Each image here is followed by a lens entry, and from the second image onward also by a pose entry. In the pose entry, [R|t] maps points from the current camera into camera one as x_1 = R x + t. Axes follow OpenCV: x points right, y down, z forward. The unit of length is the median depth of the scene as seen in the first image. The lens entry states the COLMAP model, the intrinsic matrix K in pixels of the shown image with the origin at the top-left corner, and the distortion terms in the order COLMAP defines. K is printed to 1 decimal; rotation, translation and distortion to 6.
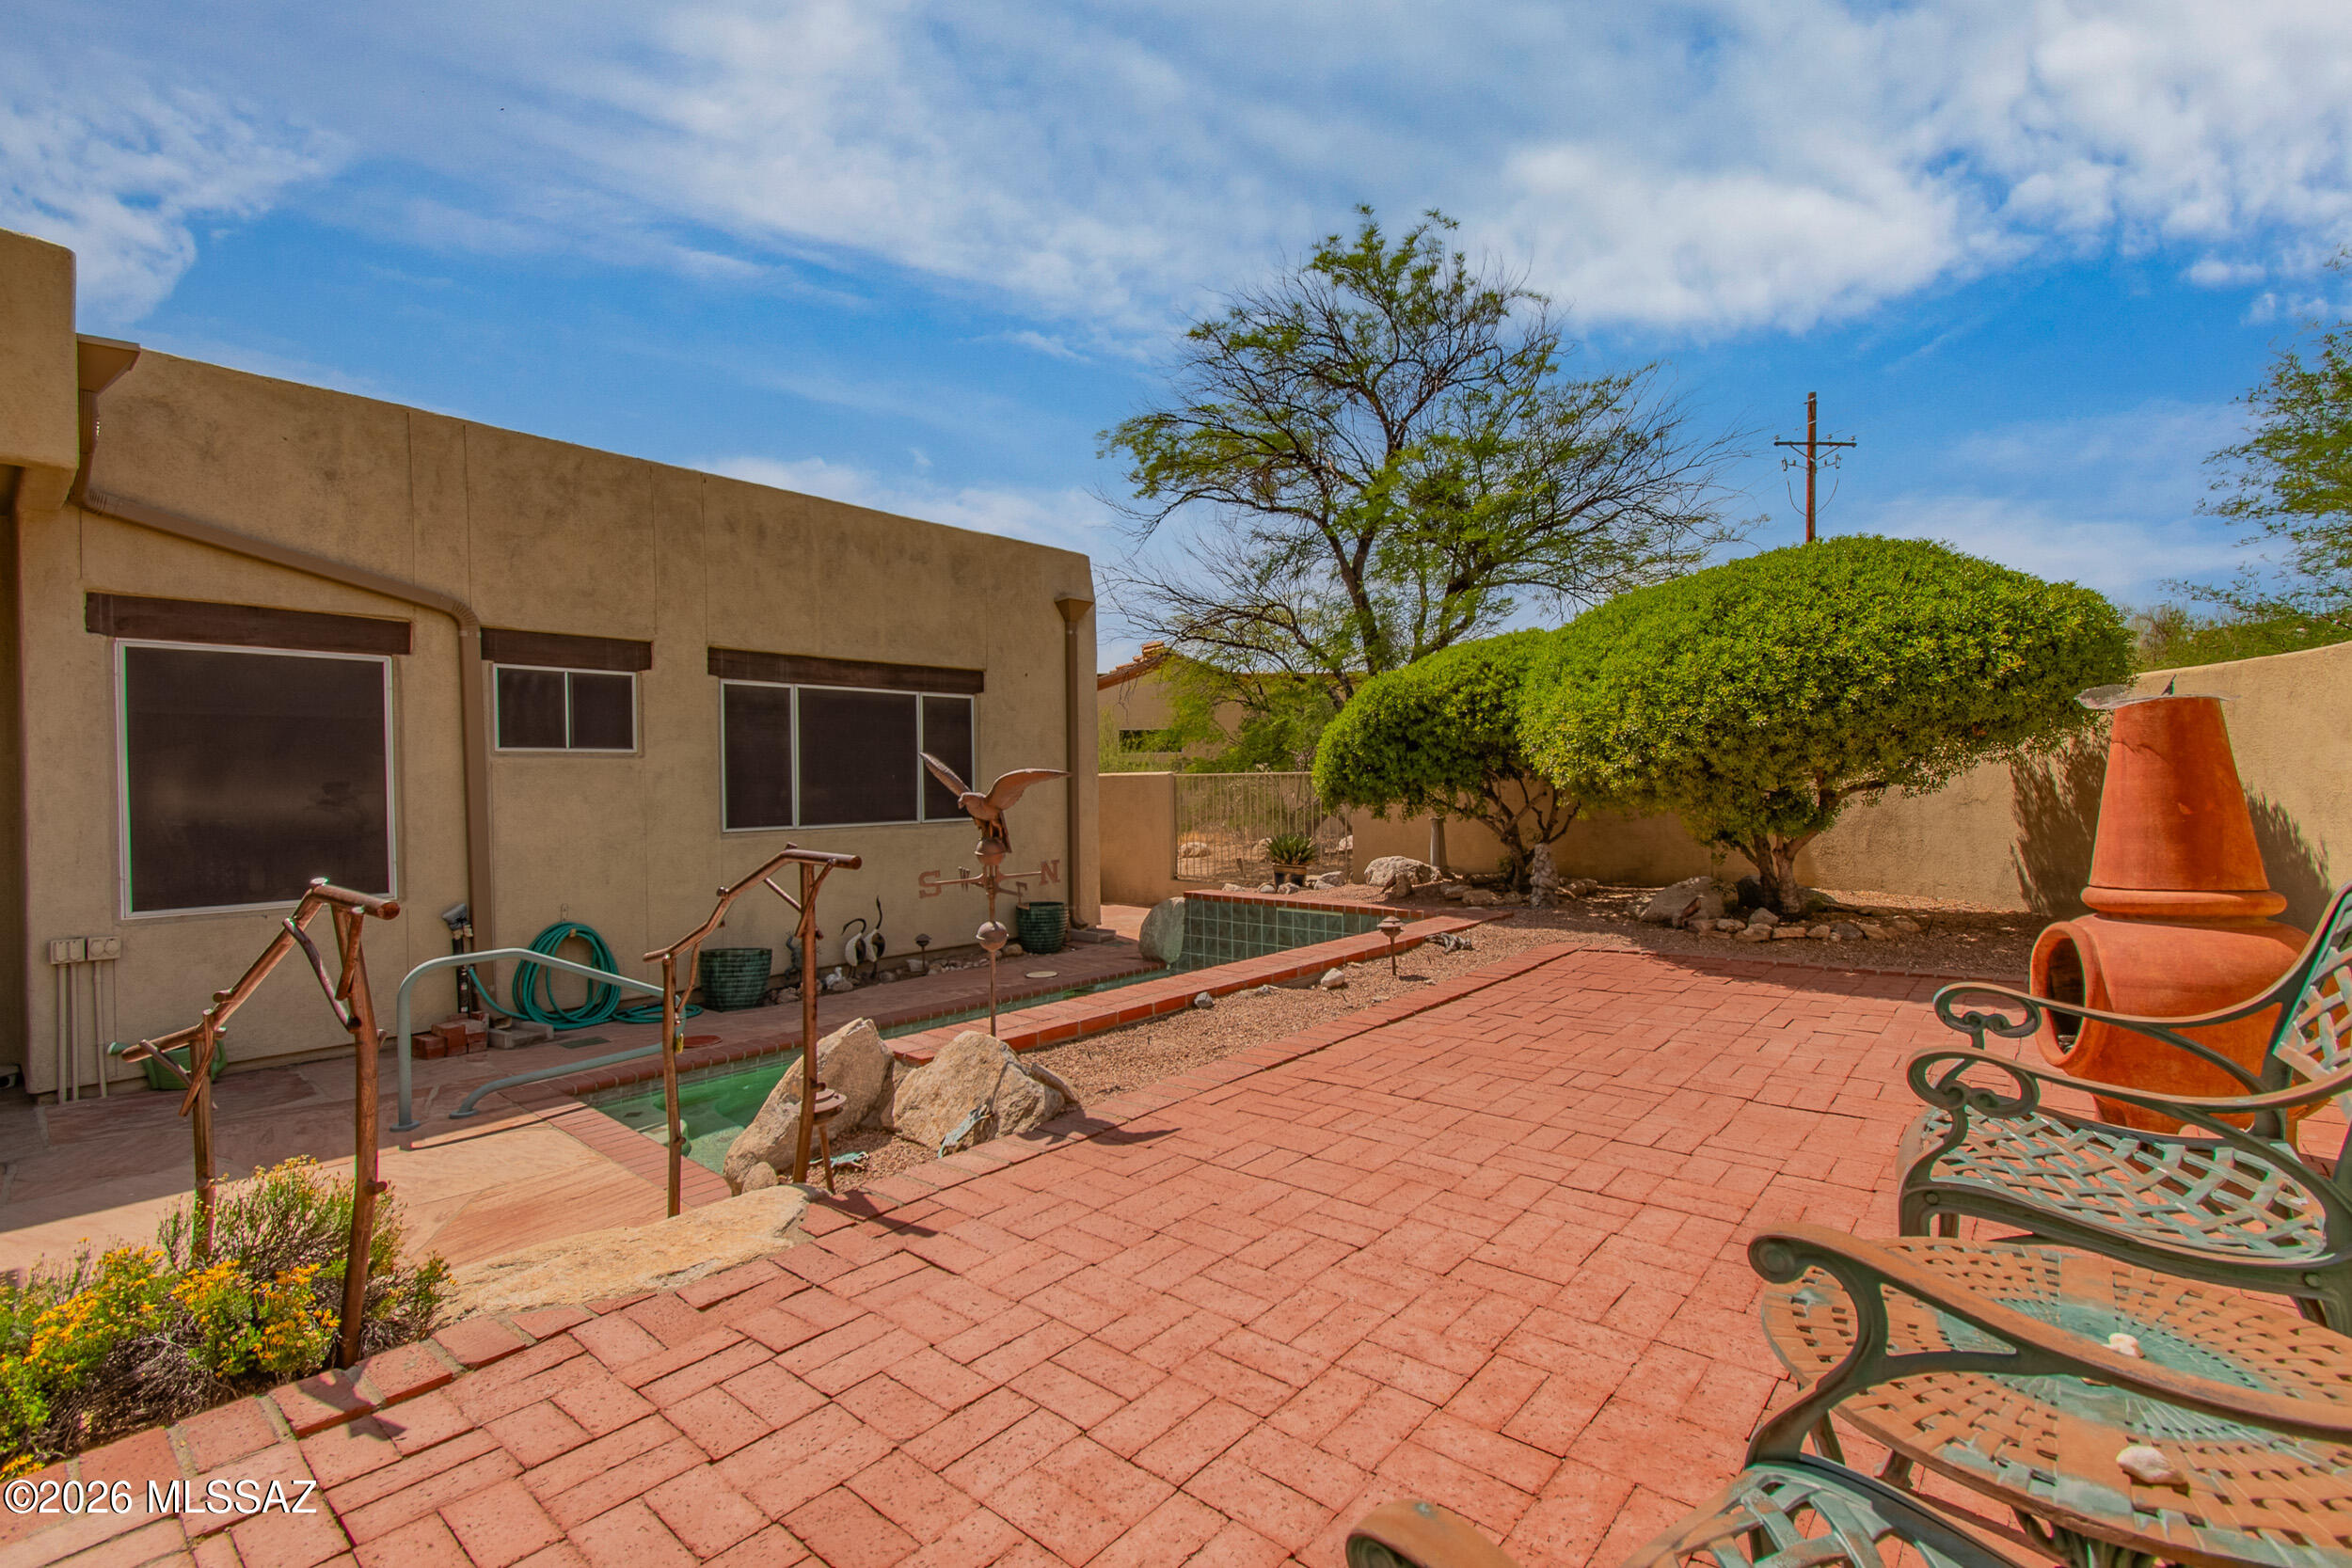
lens RADIAL K [[1040.7, 0, 1182.2], [0, 1040.7, 766.6], [0, 0, 1]] dist [0.001392, 0.001056]
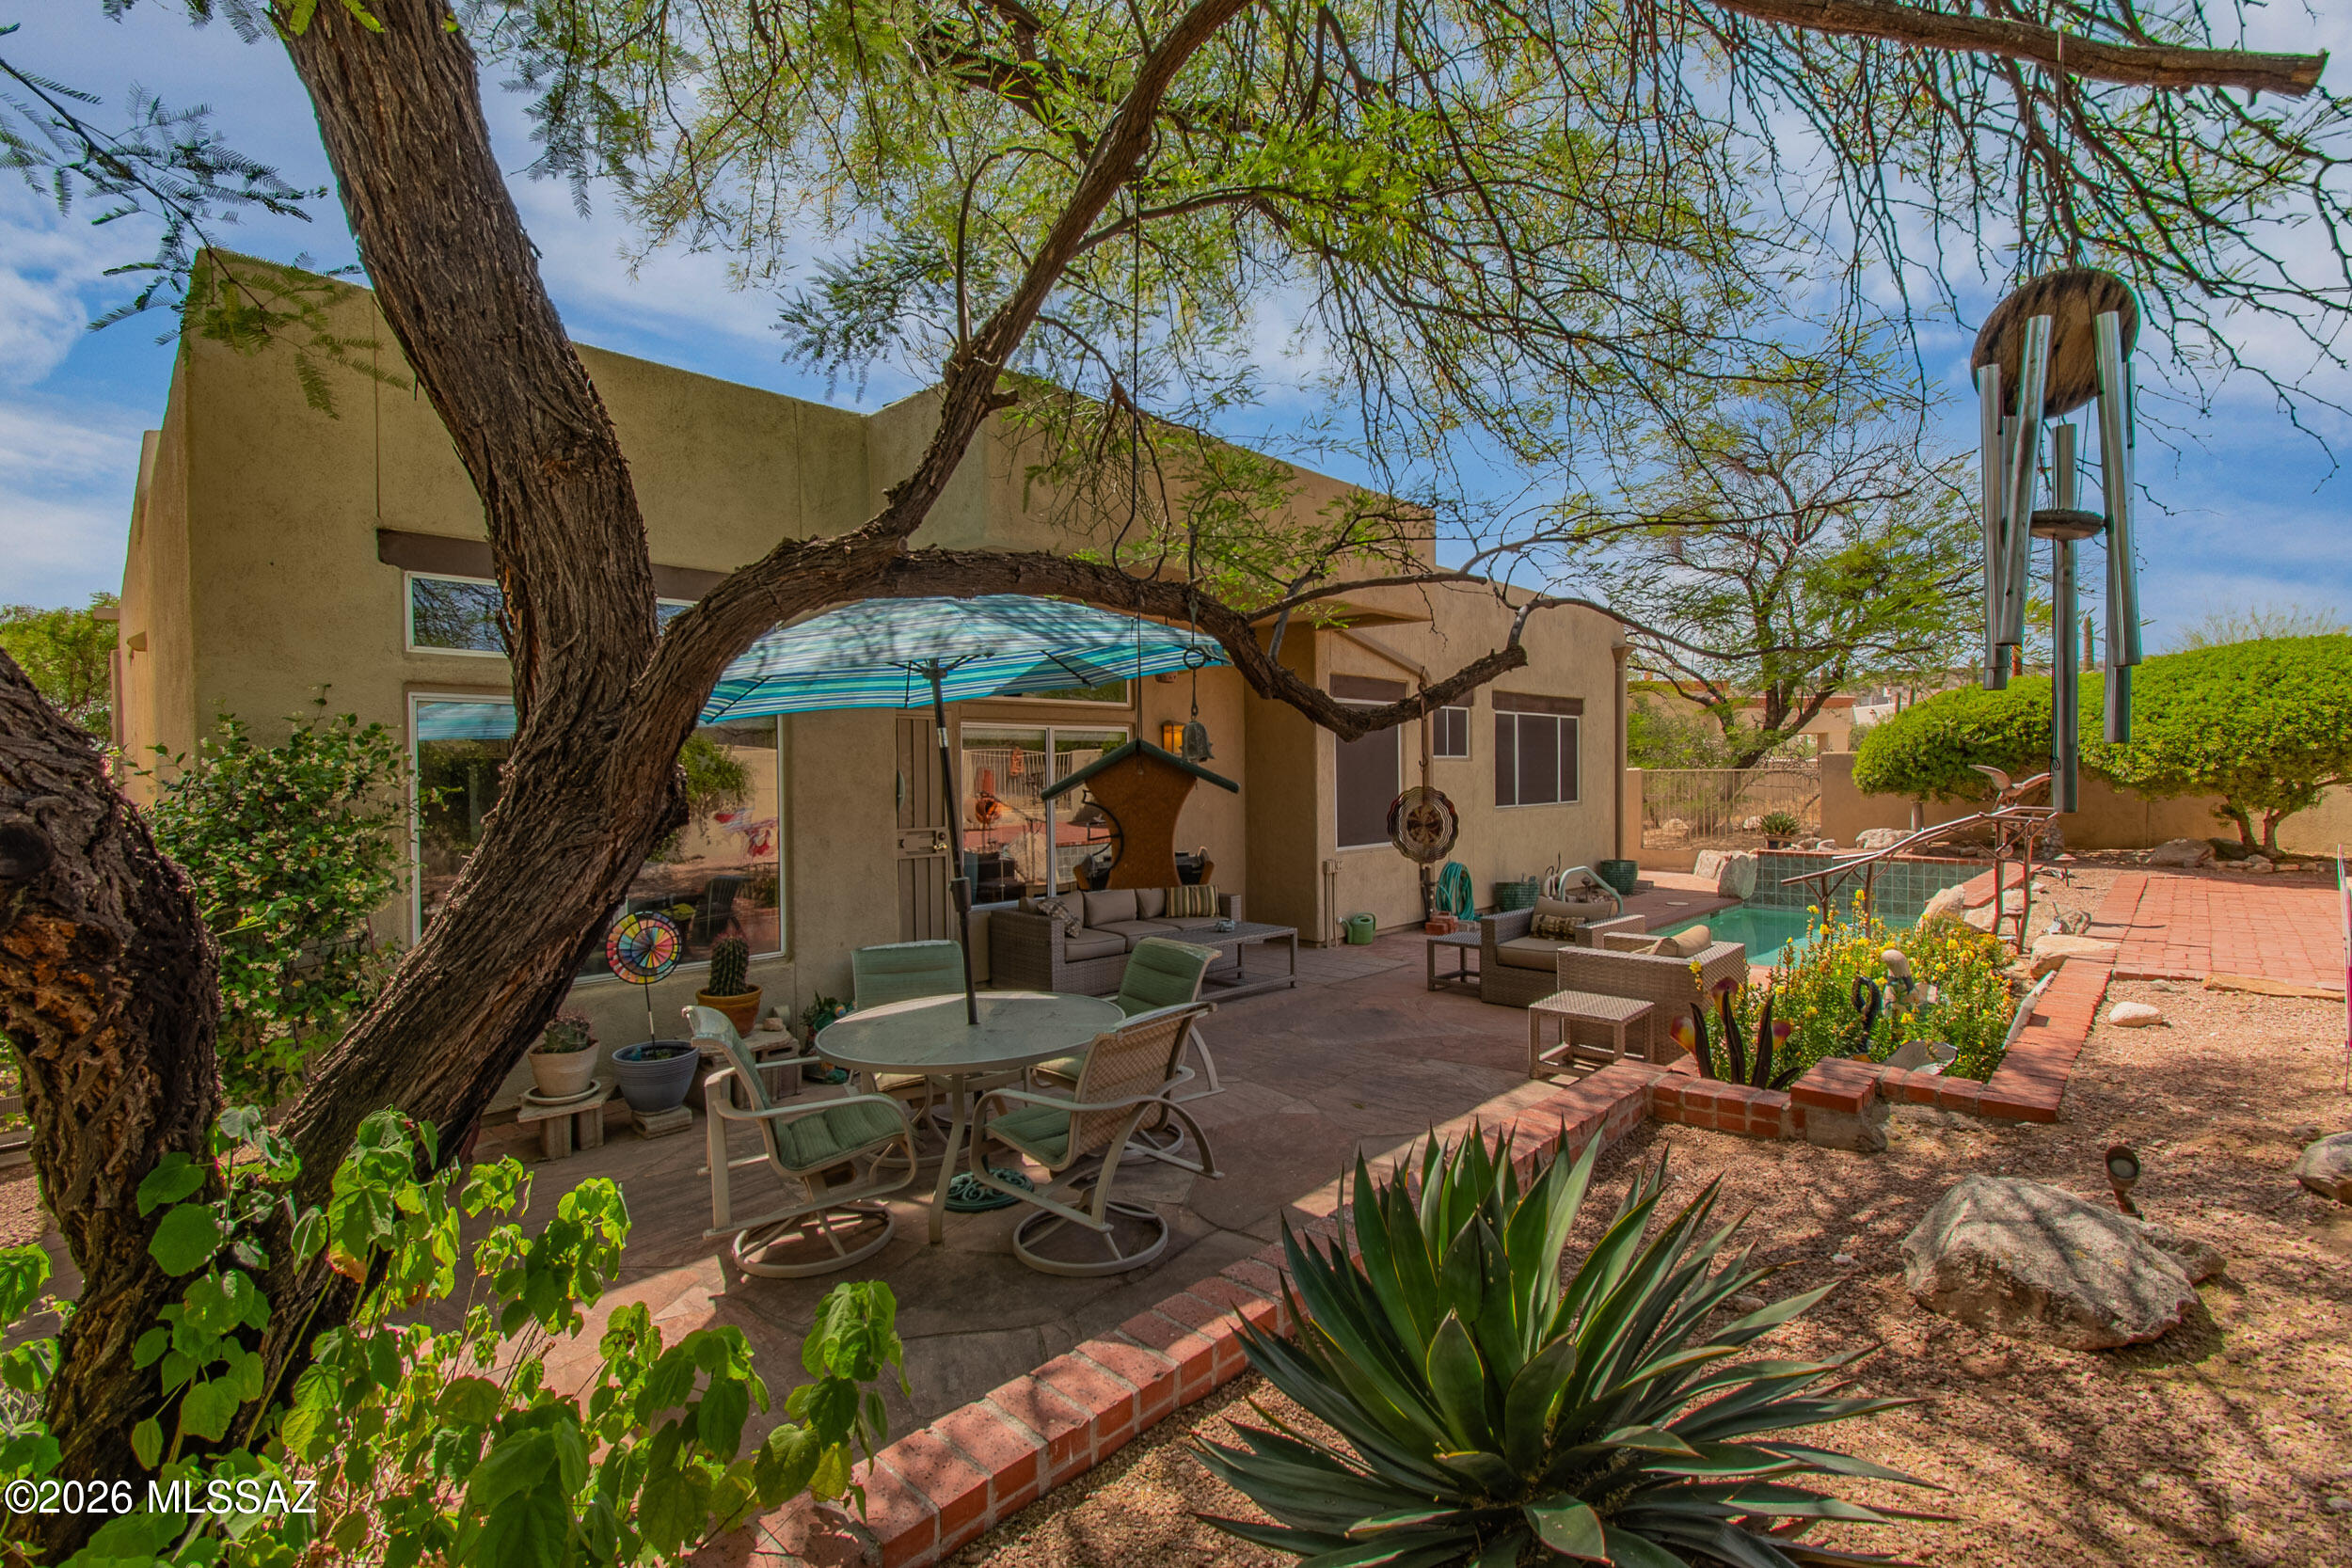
lens RADIAL K [[1045.0, 0, 1186.0], [0, 1045.0, 783.8], [0, 0, 1]] dist [-0.000440, 0.000184]
pose [[0.997488, 0.001553, -0.070820, -1.141667], [0.000218, 0.999688, 0.024987, -0.020815], [0.070837, -0.024940, 0.997176, -0.864917]]
